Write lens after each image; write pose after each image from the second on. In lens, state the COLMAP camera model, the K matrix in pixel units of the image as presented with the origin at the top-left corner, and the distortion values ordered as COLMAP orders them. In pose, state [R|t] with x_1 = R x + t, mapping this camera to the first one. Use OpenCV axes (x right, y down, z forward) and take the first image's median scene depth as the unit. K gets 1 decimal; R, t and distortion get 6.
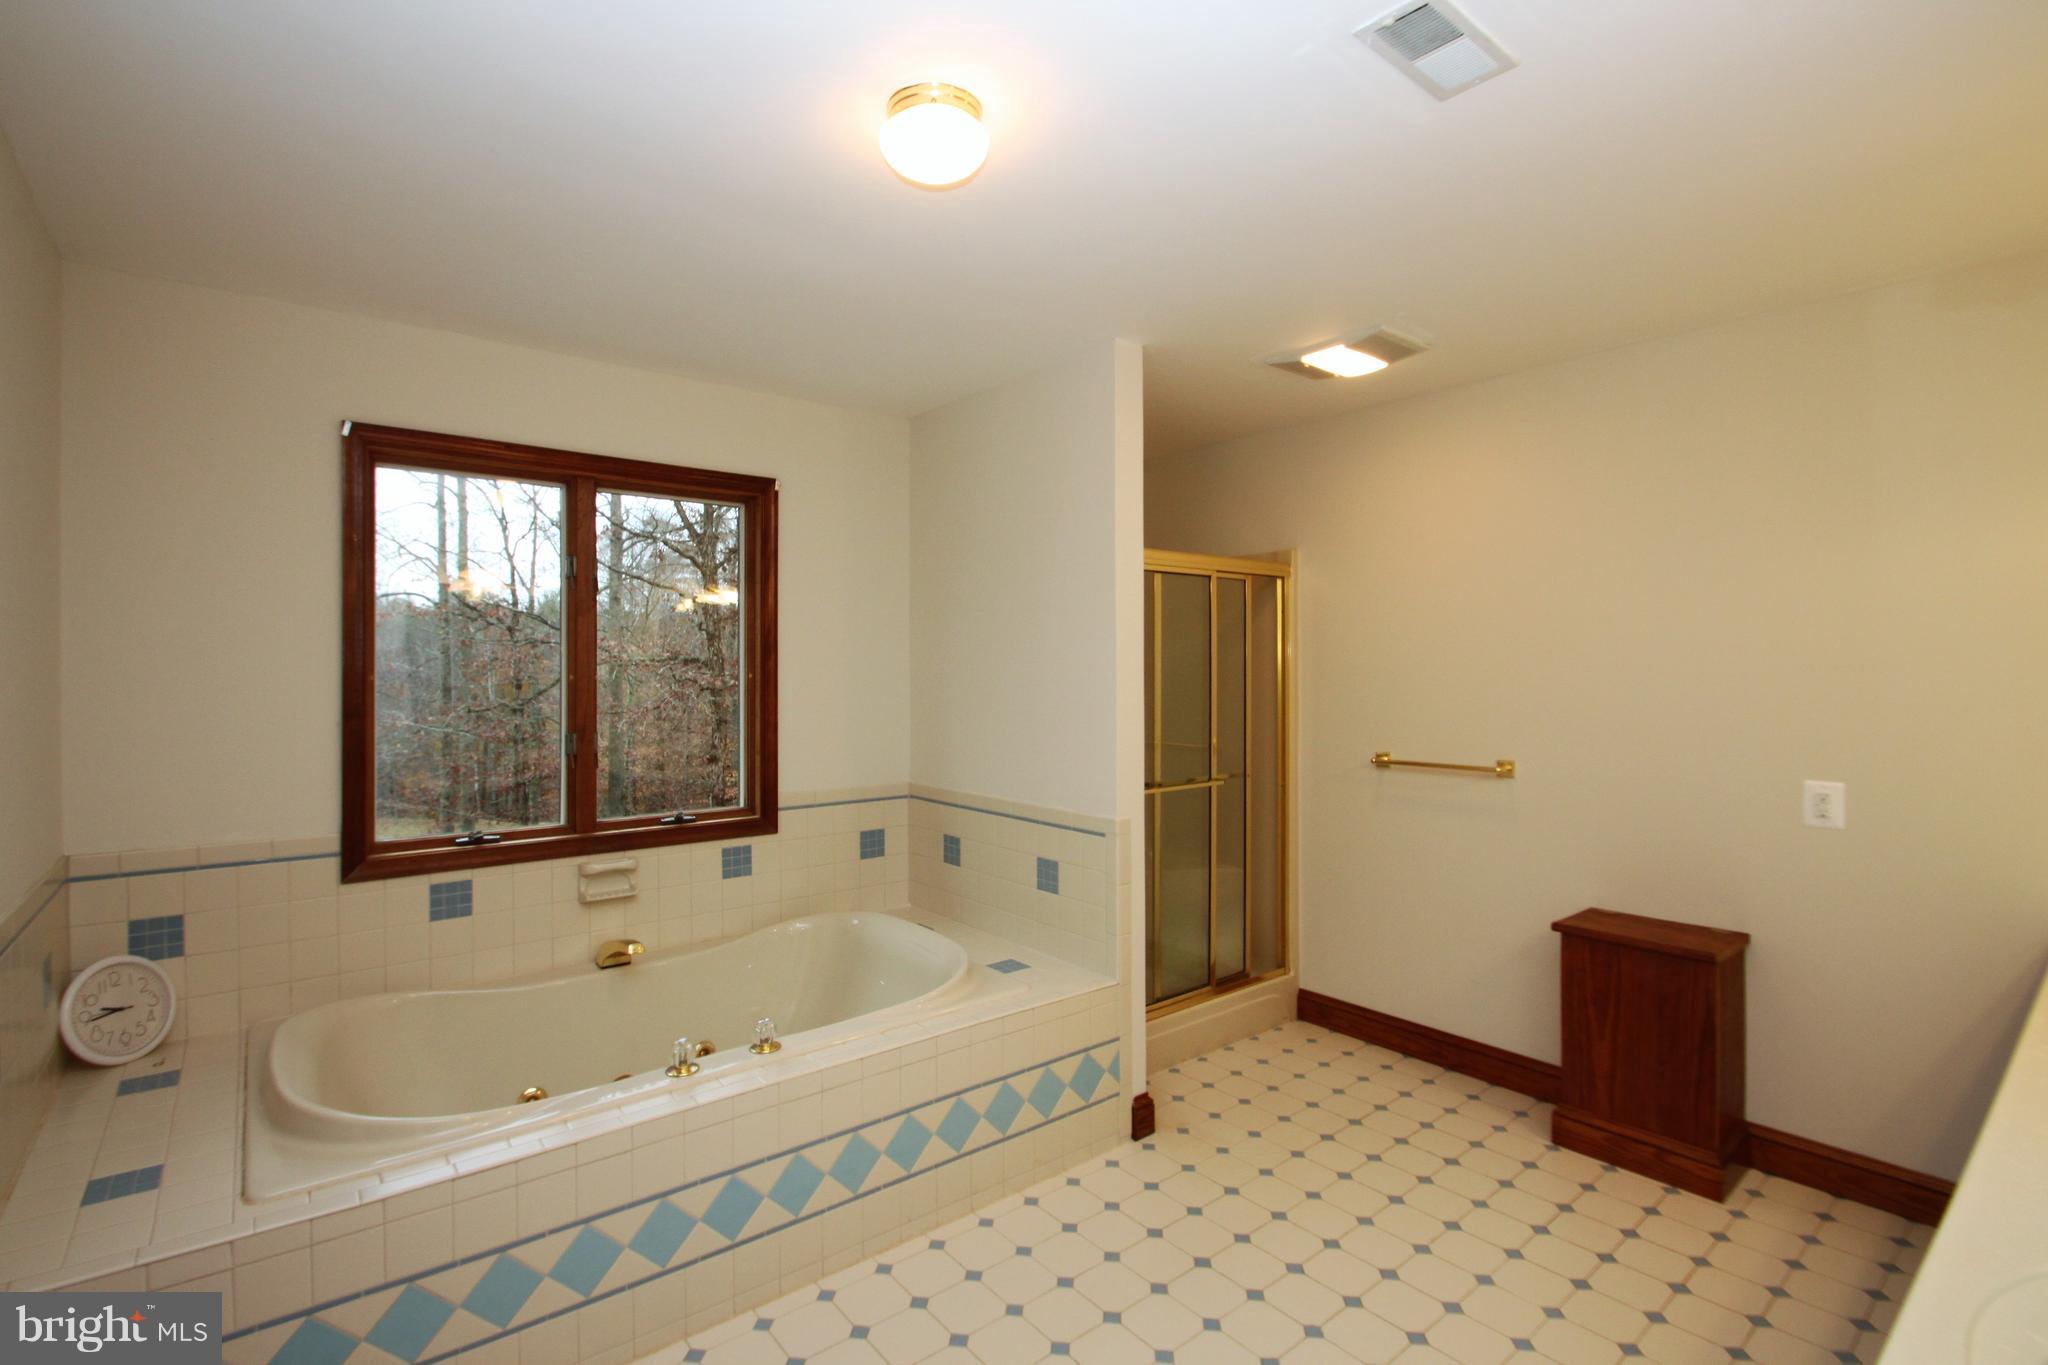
lens RADIAL K [[951.0, 0, 999.4], [0, 951.0, 674.9], [0, 0, 1]] dist [0.002717, -0.015234]
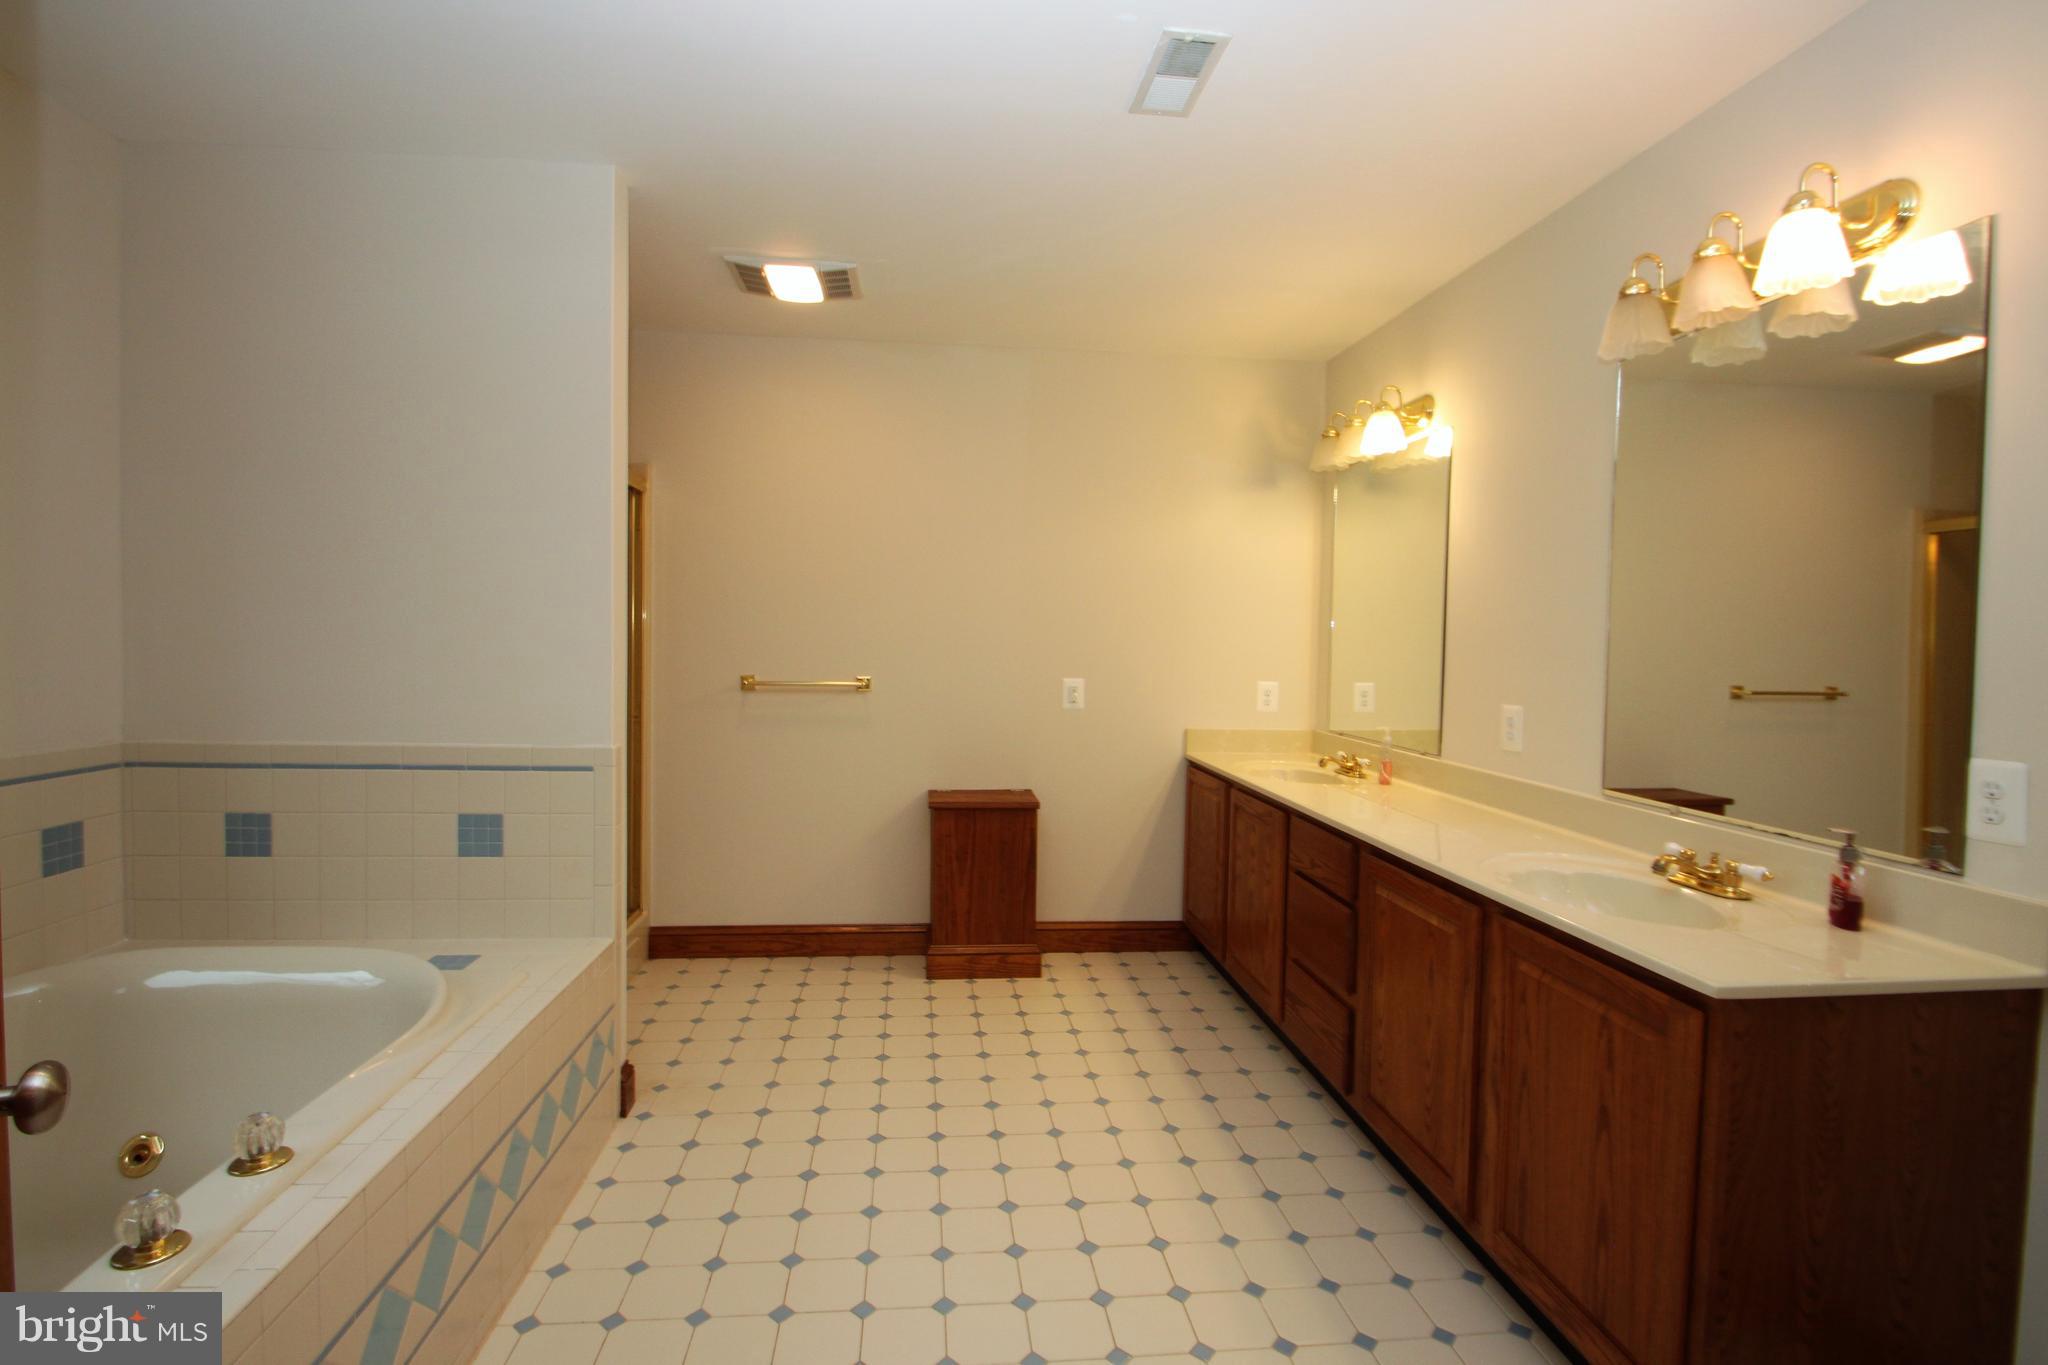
lens RADIAL K [[944.4, 0, 1019.4], [0, 944.4, 675.5], [0, 0, 1]] dist [0.027250, -0.024706]
pose [[0.533428, -0.018161, 0.845651, -0.386183], [-0.013939, 0.999445, 0.030256, 0.056859], [-0.845731, -0.027926, 0.532879, 0.244487]]
